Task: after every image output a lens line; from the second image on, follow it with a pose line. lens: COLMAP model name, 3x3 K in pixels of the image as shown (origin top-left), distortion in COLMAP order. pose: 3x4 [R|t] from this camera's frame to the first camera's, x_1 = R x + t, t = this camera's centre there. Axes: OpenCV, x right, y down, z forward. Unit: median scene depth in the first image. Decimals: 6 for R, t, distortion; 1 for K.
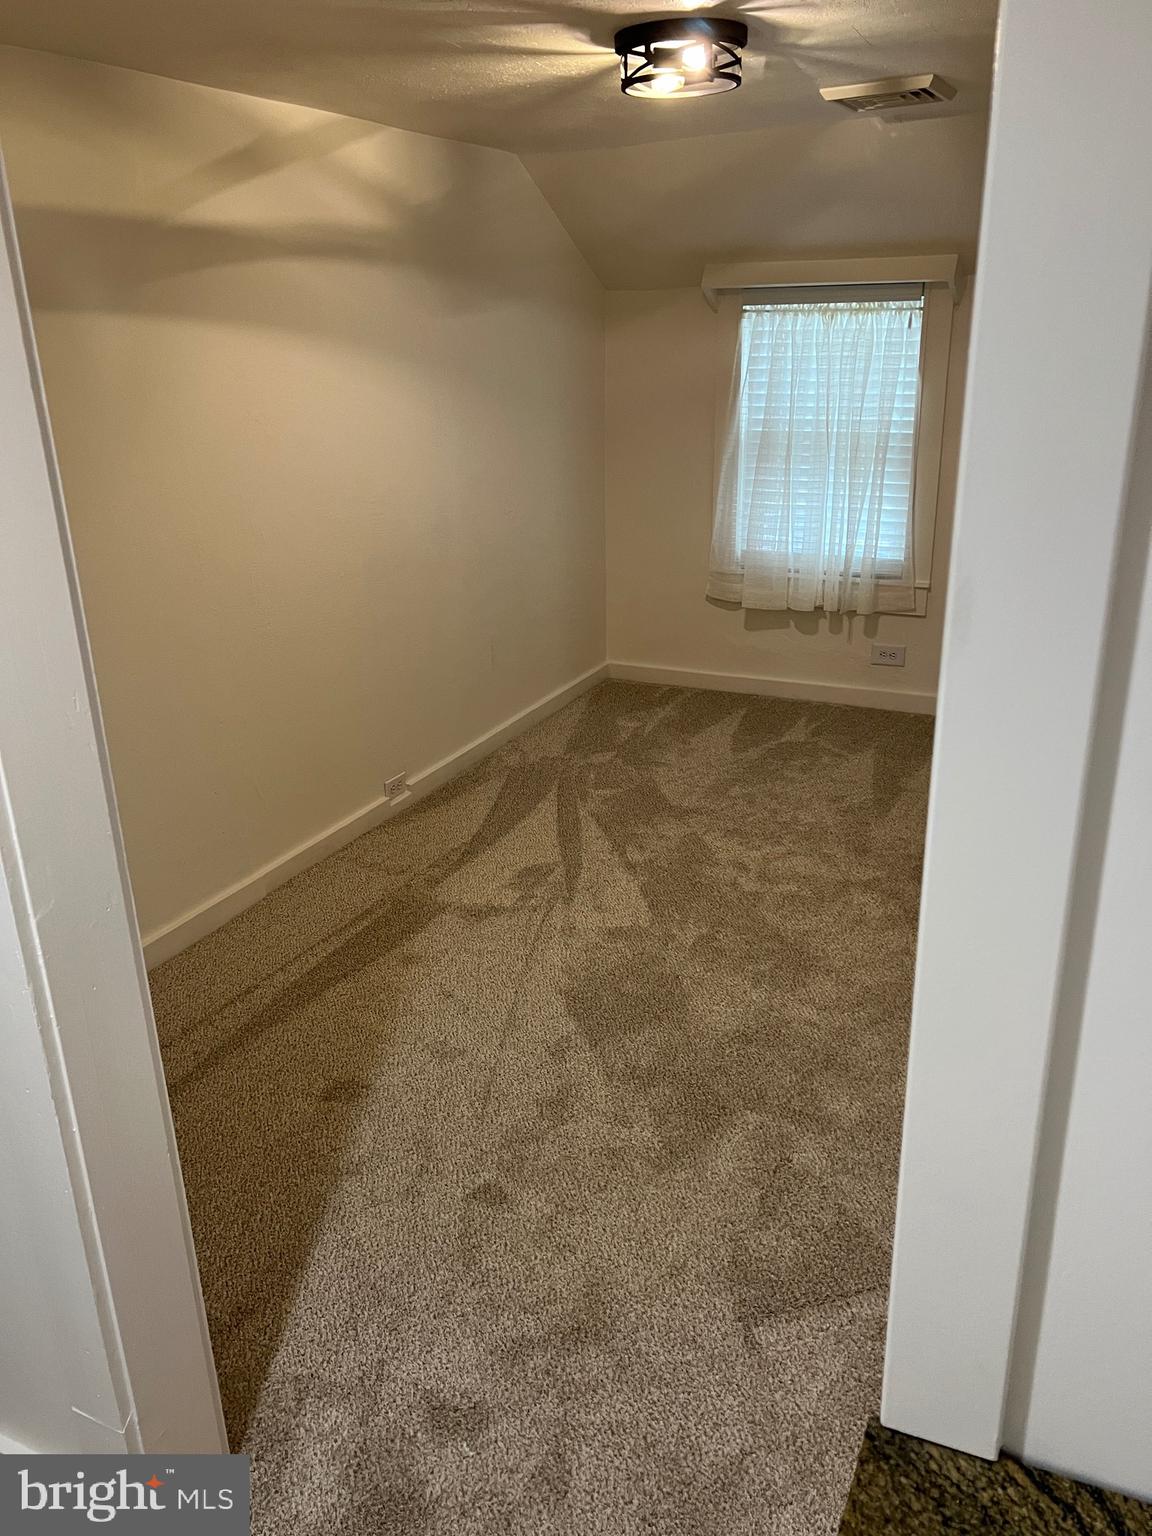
lens RADIAL K [[1147.1, 0, 576.0], [0, 1147.1, 764.9], [0, 0, 1]] dist [0.041270, -0.054334]
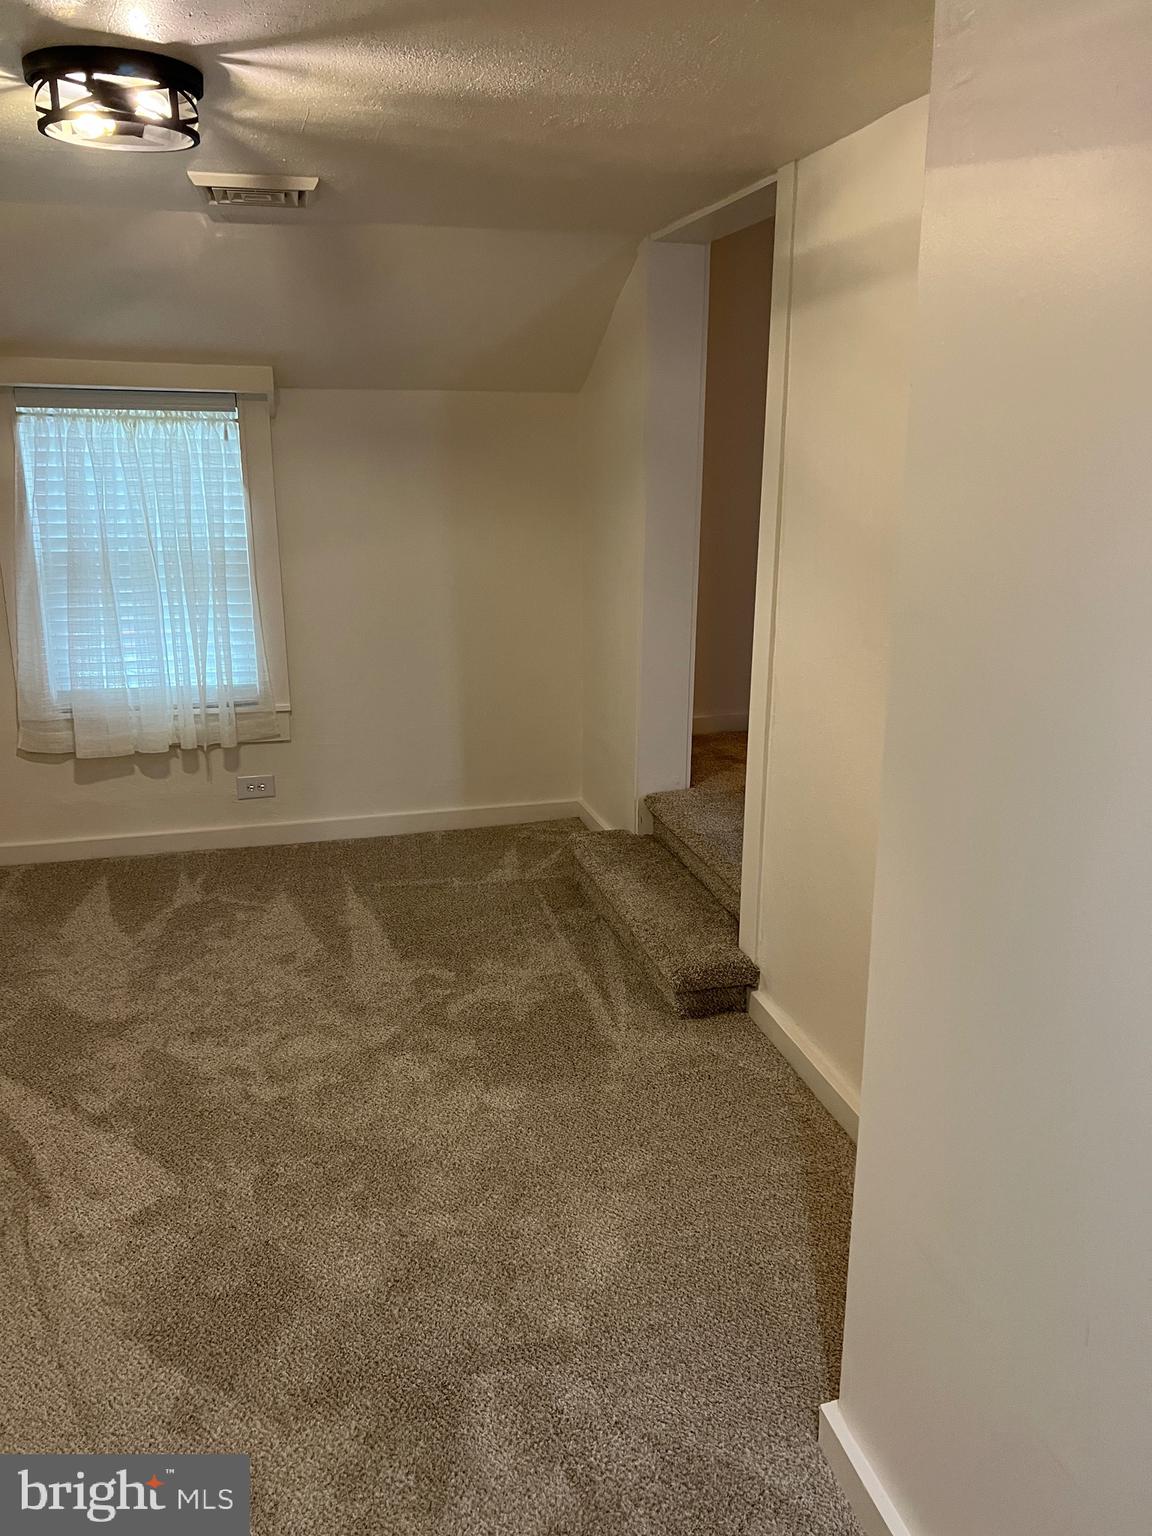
lens RADIAL K [[1147.1, 0, 582.1], [0, 1147.1, 765.6], [0, 0, 1]] dist [0.041270, -0.054334]
pose [[0.741389, -0.154609, 0.653023, -0.145760], [0.211044, 0.977442, -0.008183, -0.054931], [-0.637027, 0.143883, 0.757294, 0.153291]]
